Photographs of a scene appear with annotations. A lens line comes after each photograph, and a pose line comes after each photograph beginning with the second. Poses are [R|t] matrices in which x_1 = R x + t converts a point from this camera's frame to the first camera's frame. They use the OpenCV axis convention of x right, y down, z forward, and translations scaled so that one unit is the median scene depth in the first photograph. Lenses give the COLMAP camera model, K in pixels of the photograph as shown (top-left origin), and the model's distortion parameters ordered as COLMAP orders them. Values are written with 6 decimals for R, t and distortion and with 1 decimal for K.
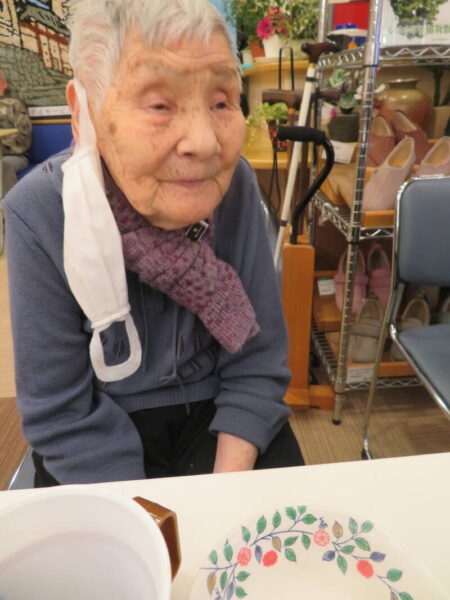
lens RADIAL K [[440.0, 0, 226.5], [0, 440.0, 300.1], [0, 0, 1]] dist [-0.001302, -0.002362]
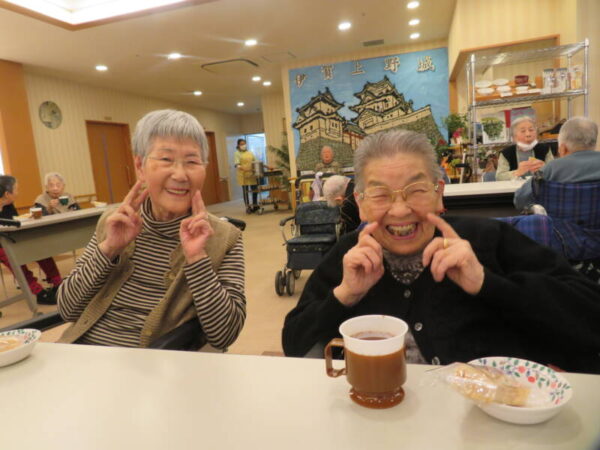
lens RADIAL K [[440.0, 0, 297.5], [0, 440.0, 228.9], [0, 0, 1]] dist [-0.001302, -0.002362]
pose [[0.947309, -0.004004, -0.320297, 0.011036], [-0.085924, 0.960100, -0.266130, 0.427649], [0.308583, 0.279629, 0.909167, -0.912523]]
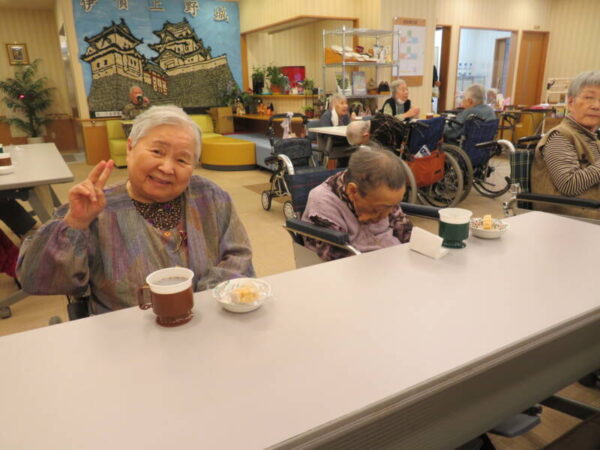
lens RADIAL K [[440.0, 0, 300.6], [0, 440.0, 222.6], [0, 0, 1]] dist [-0.001302, -0.002362]
pose [[0.887094, -0.122871, 0.444935, -0.816143], [0.197198, 0.972409, -0.124631, 0.457136], [-0.417345, 0.198299, 0.886848, -0.985879]]
